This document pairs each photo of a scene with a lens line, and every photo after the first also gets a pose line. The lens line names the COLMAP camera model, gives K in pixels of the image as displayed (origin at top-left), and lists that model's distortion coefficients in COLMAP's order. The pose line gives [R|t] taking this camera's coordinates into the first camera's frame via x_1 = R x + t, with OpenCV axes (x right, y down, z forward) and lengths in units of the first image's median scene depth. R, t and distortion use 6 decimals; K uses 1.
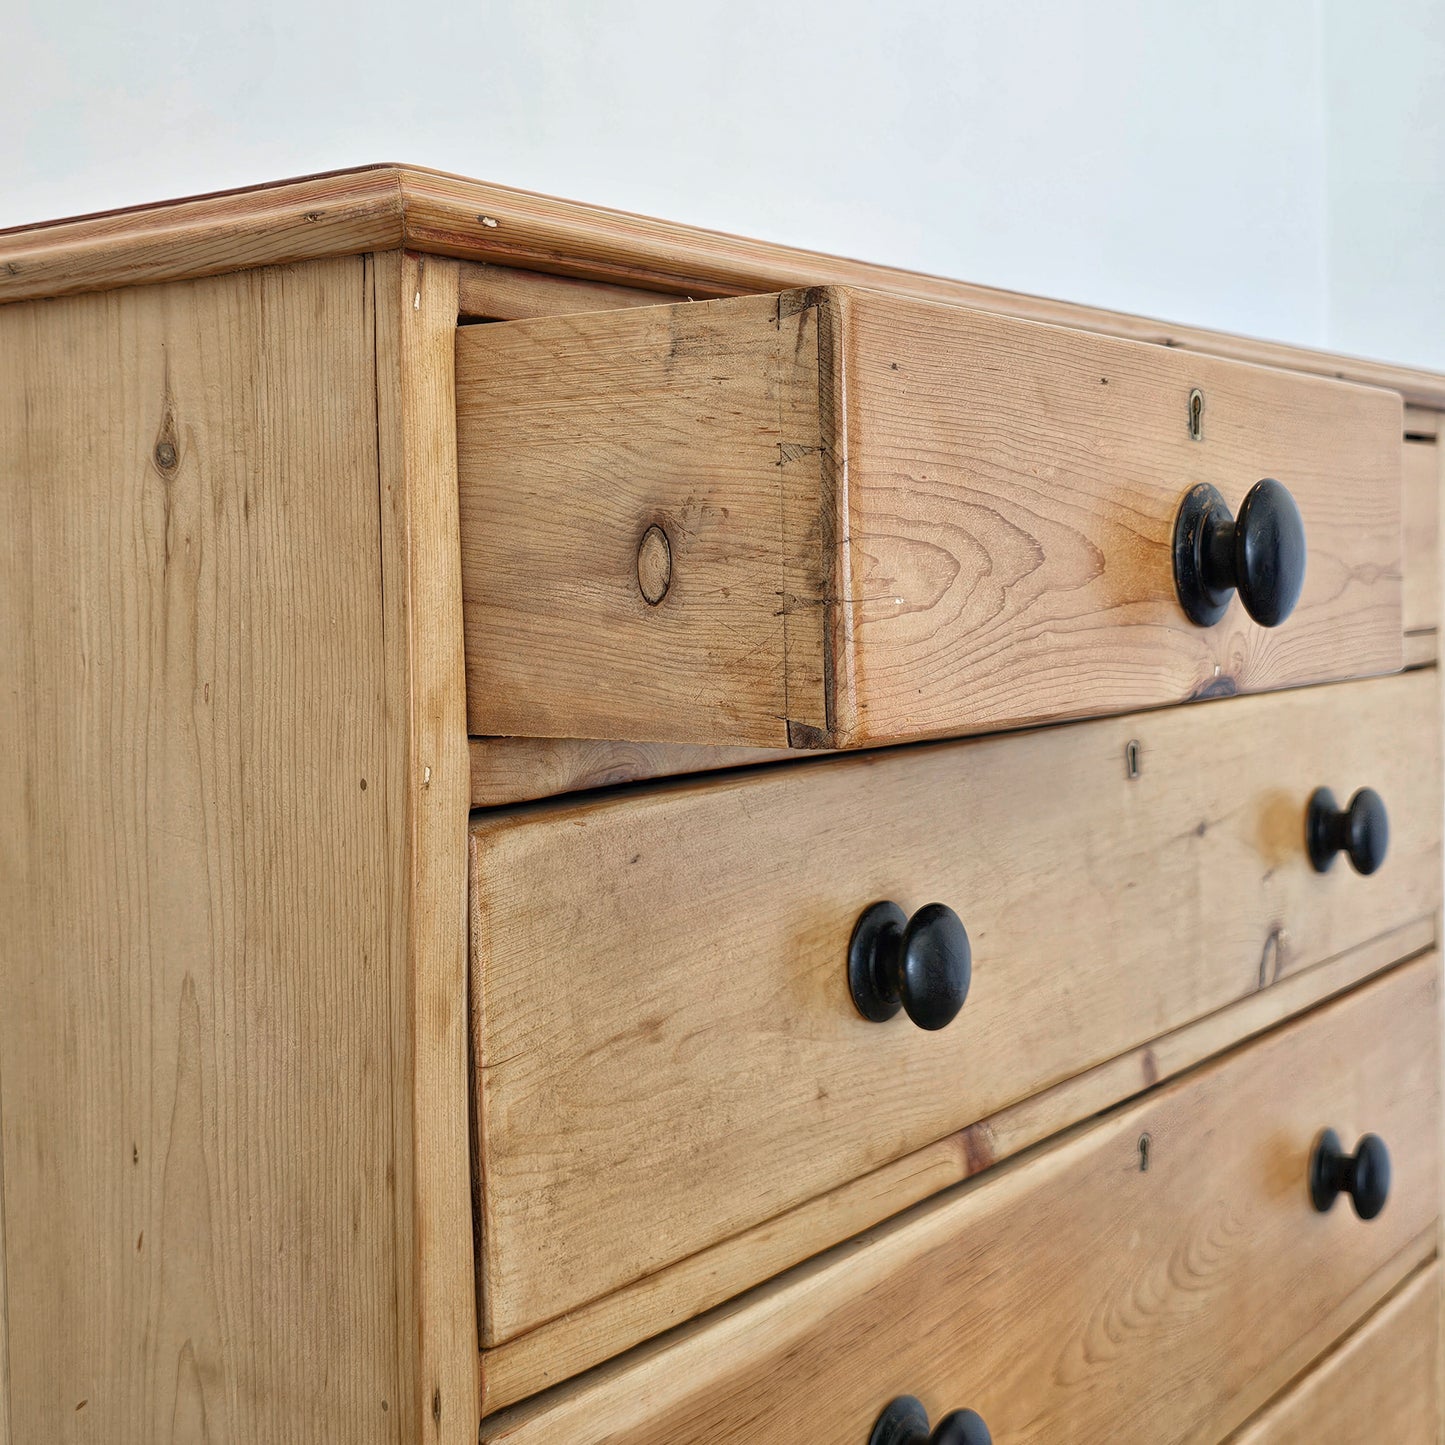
lens RADIAL K [[2033.5, 0, 723.6], [0, 2033.5, 666.0], [0, 0, 1]] dist [0.158651, -0.593428]
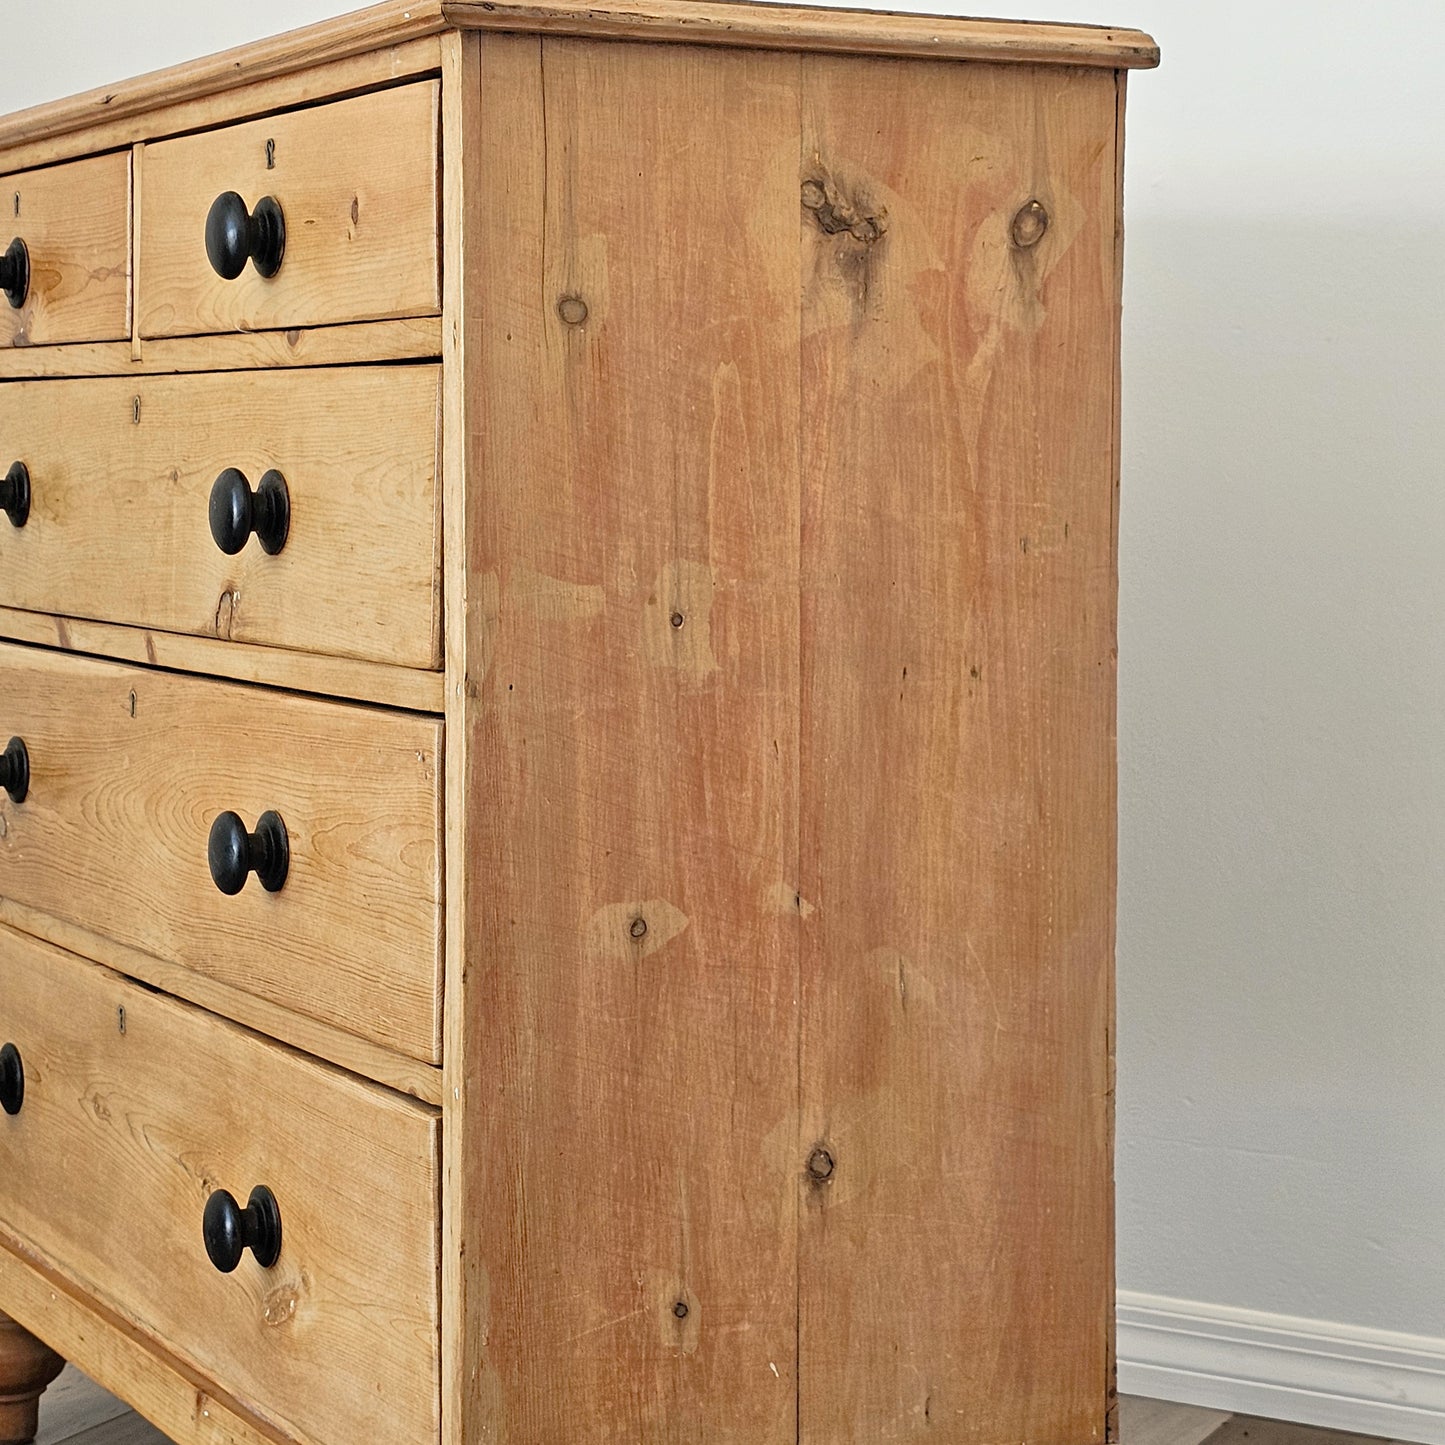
lens RADIAL K [[3268.9, 0, 721.9], [0, 3268.9, 610.8], [0, 0, 1]] dist [0.290282, -1.184243]
pose [[-0.419419, 0.063374, -0.905578, 2.982315], [-0.039127, 0.995371, 0.087779, -0.041052], [0.906949, 0.072249, -0.414998, 3.356550]]
